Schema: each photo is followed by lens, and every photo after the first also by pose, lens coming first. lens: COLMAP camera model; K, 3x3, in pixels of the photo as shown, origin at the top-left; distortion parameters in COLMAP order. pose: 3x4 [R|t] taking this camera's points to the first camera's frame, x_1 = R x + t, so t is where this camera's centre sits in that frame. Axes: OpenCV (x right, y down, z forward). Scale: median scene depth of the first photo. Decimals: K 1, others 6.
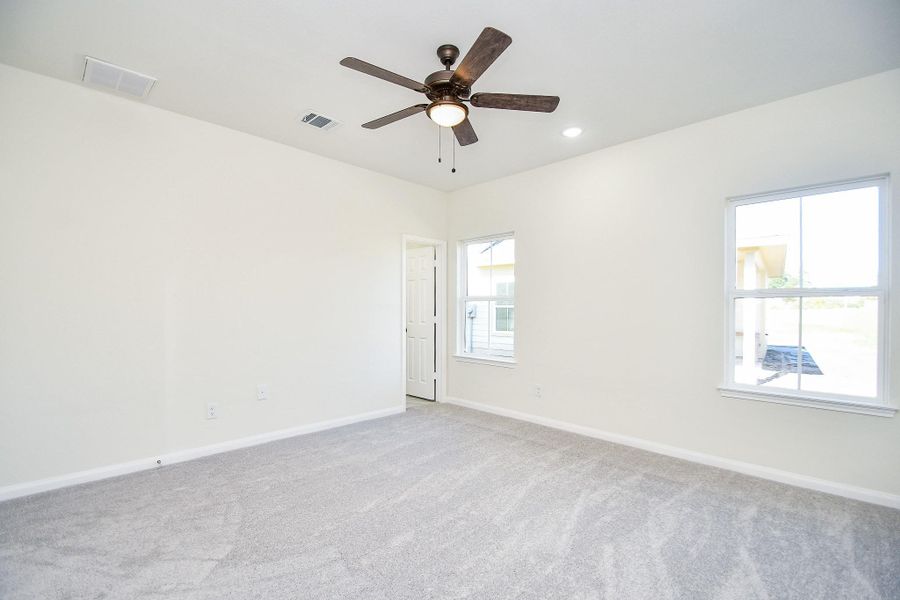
lens RADIAL K [[409.8, 0, 421.8], [0, 409.8, 304.6], [0, 0, 1]] dist [0.019631, -0.019784]
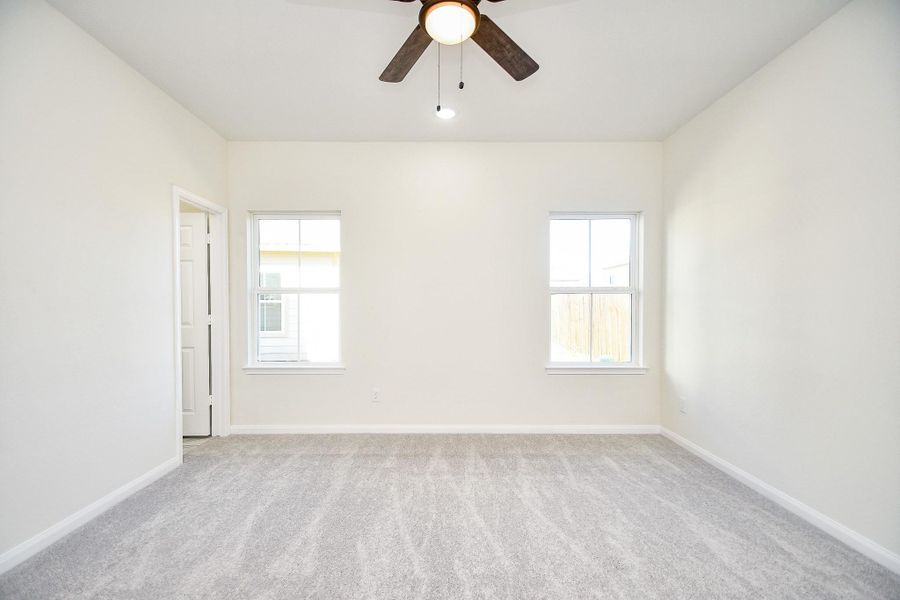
lens RADIAL K [[404.0, 0, 444.7], [0, 404.0, 304.8], [0, 0, 1]] dist [0.020094, -0.016364]
pose [[0.674543, -0.005365, 0.738216, -0.302691], [-0.003544, 0.999939, 0.010506, 0.004709], [-0.738227, -0.009703, 0.674483, 0.352674]]
